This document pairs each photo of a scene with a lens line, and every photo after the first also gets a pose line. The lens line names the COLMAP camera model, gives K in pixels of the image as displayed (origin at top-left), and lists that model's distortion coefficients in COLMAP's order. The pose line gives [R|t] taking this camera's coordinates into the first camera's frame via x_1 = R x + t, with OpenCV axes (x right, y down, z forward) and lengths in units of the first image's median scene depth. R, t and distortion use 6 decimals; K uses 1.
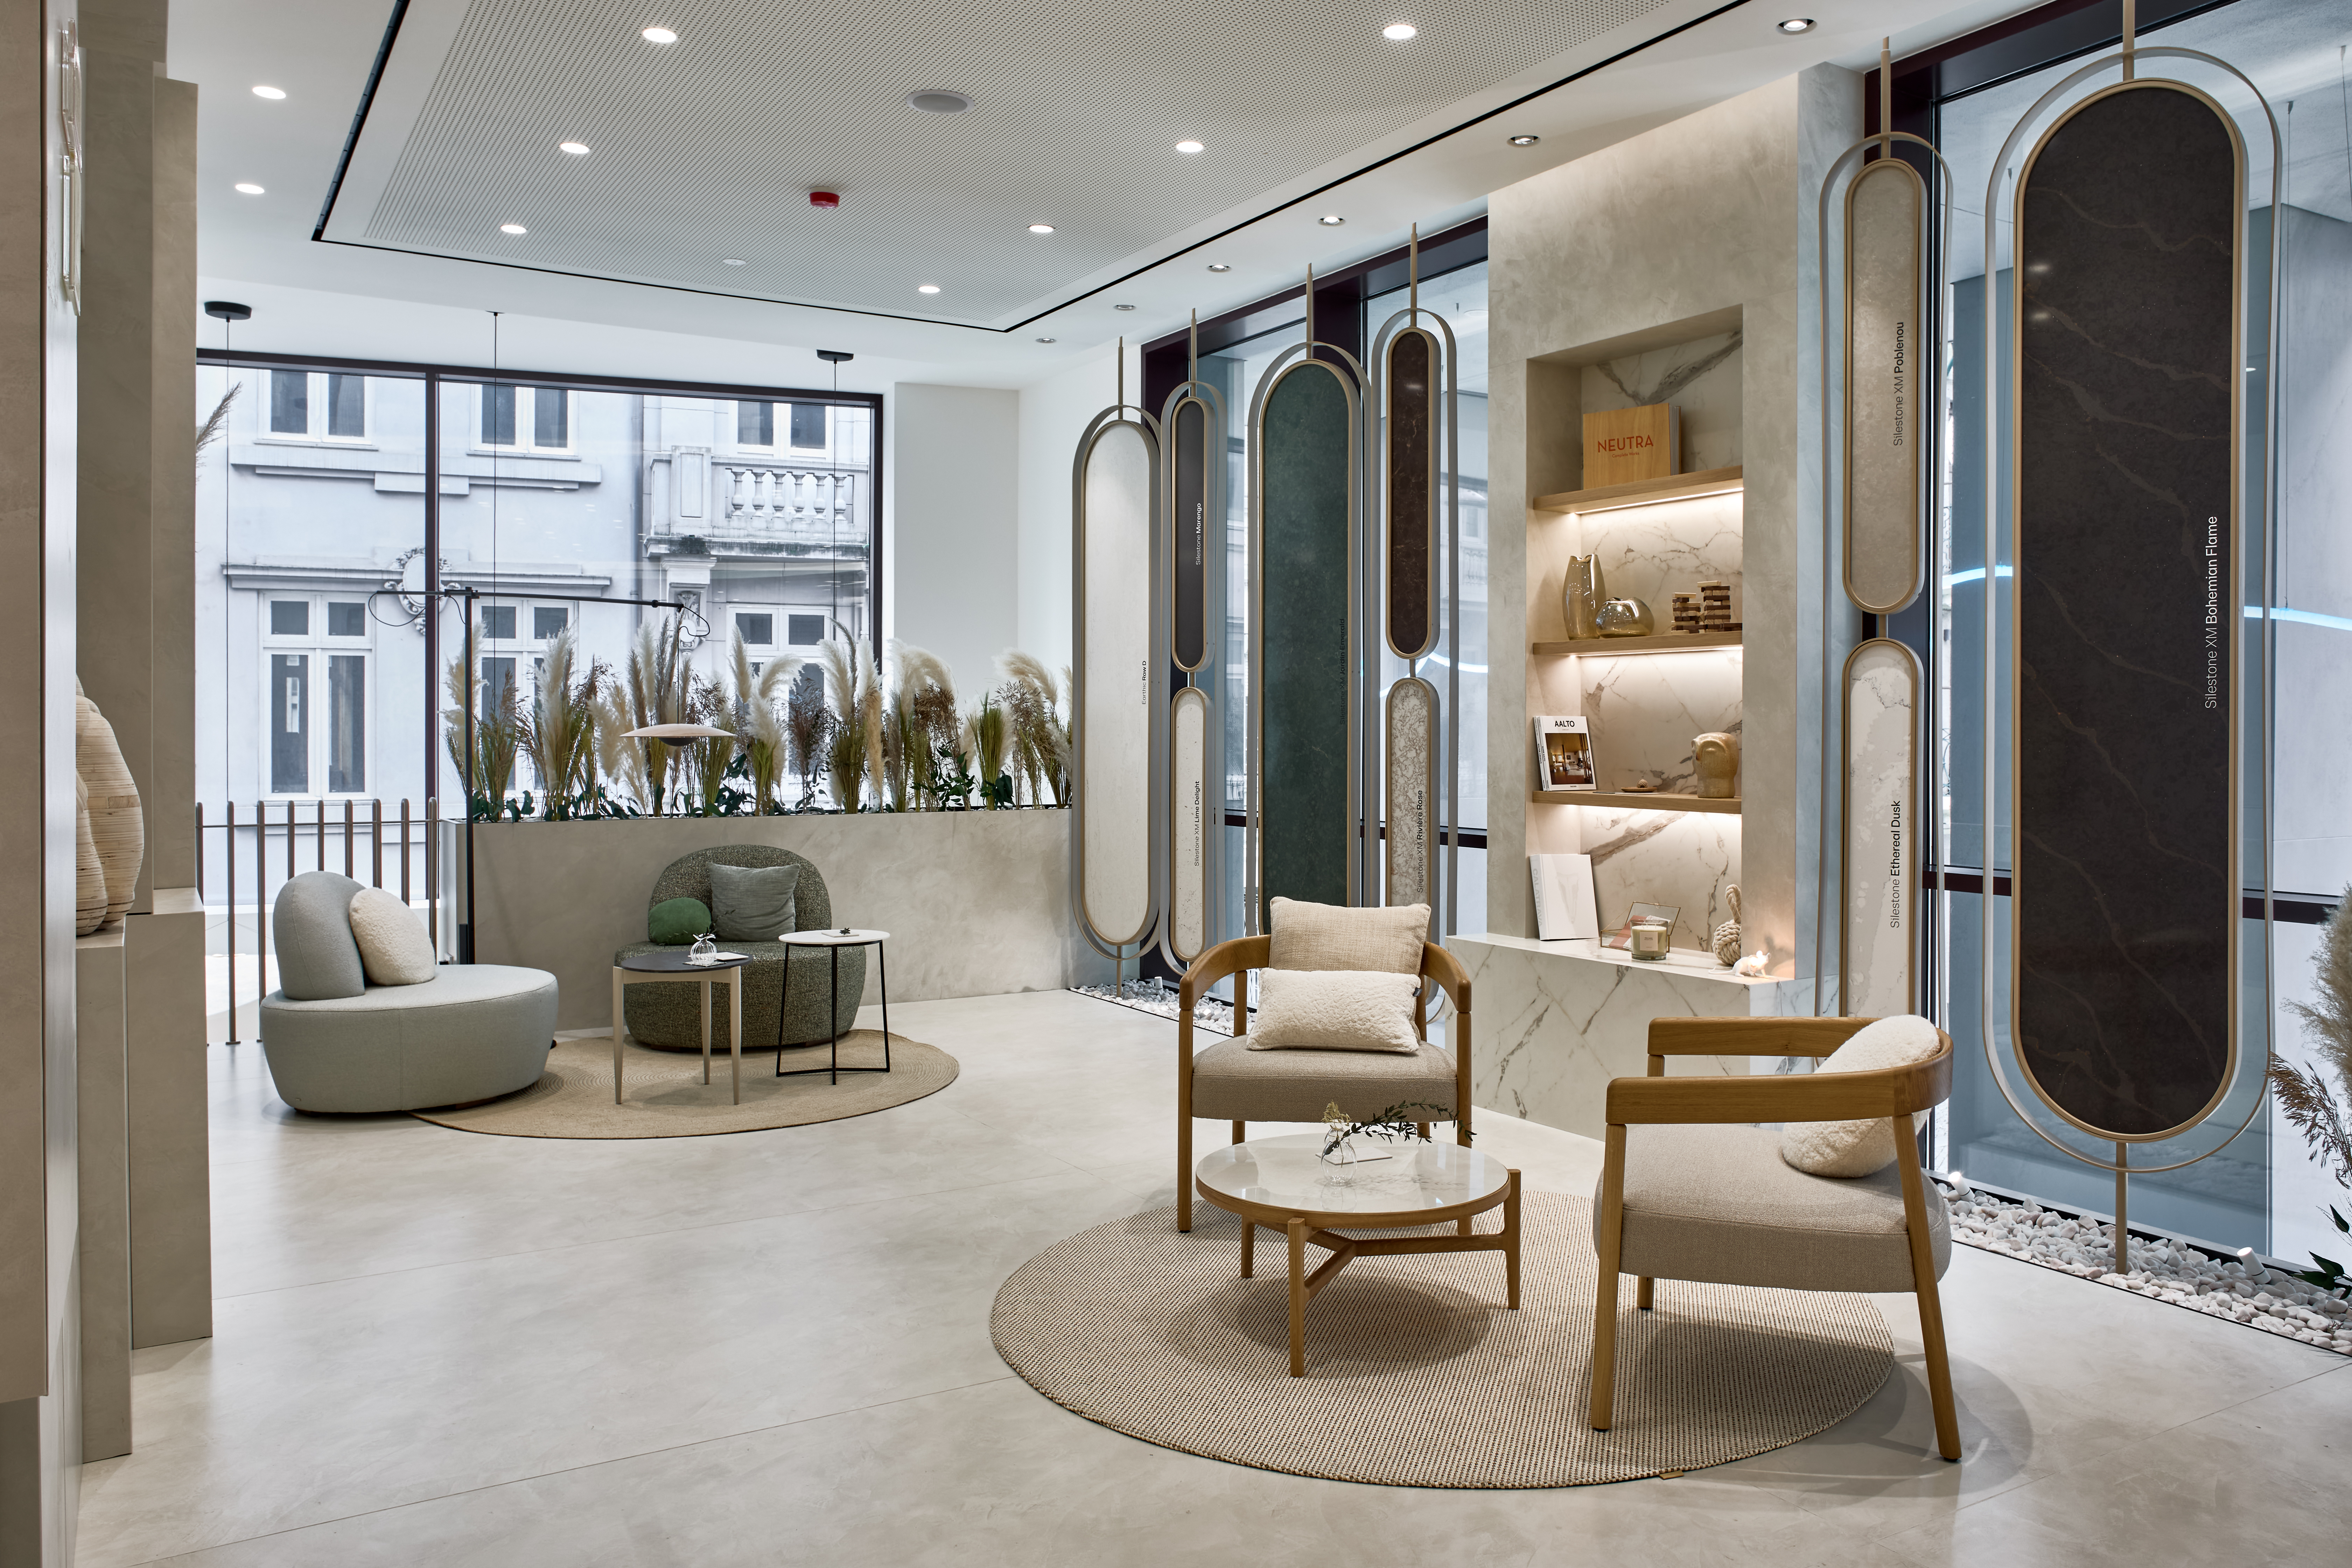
lens RADIAL K [[1786.6, 0, 1164.0], [0, 1786.6, 757.3], [0, 0, 1]] dist [0.002294, 0.003861]
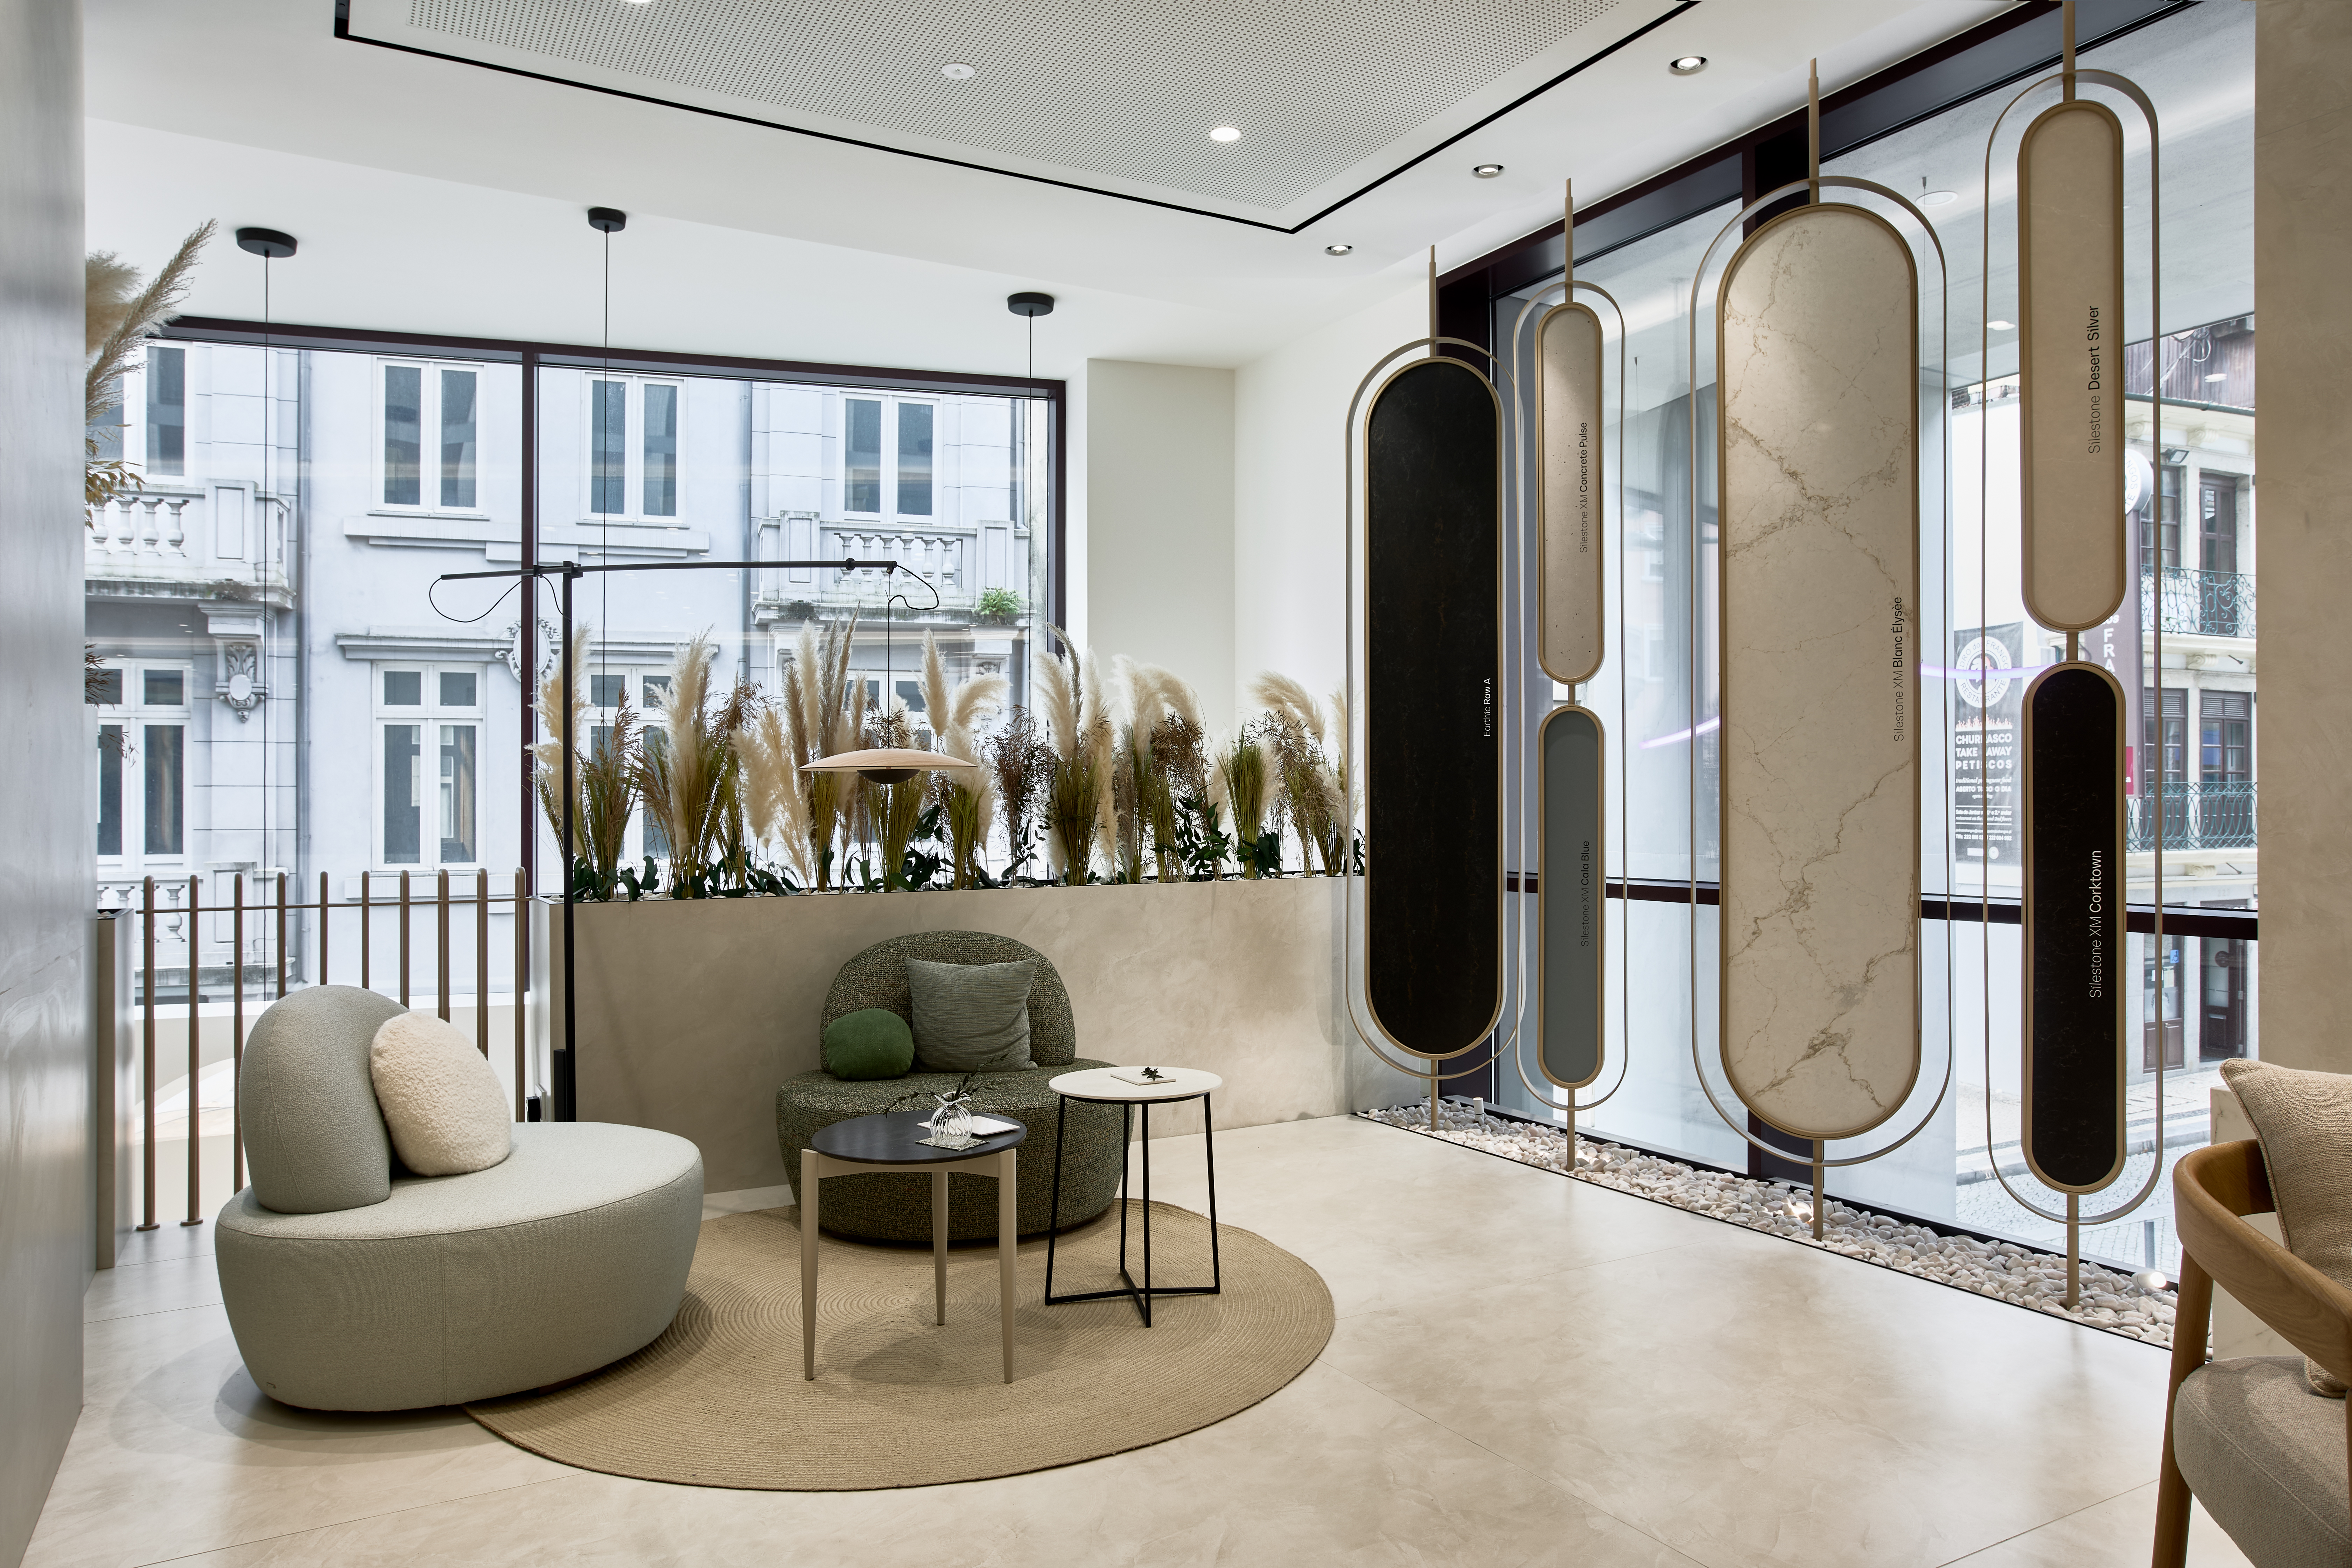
lens RADIAL K [[1646.6, 0, 1176.0], [0, 1646.6, 784.0], [0, 0, 1]] dist [-0.007577, -0.001876]
pose [[0.999703, -0.007237, -0.023280, -0.119325], [0.006648, 0.999659, -0.025250, 0.007115], [0.023455, 0.025088, 0.999410, 0.317847]]
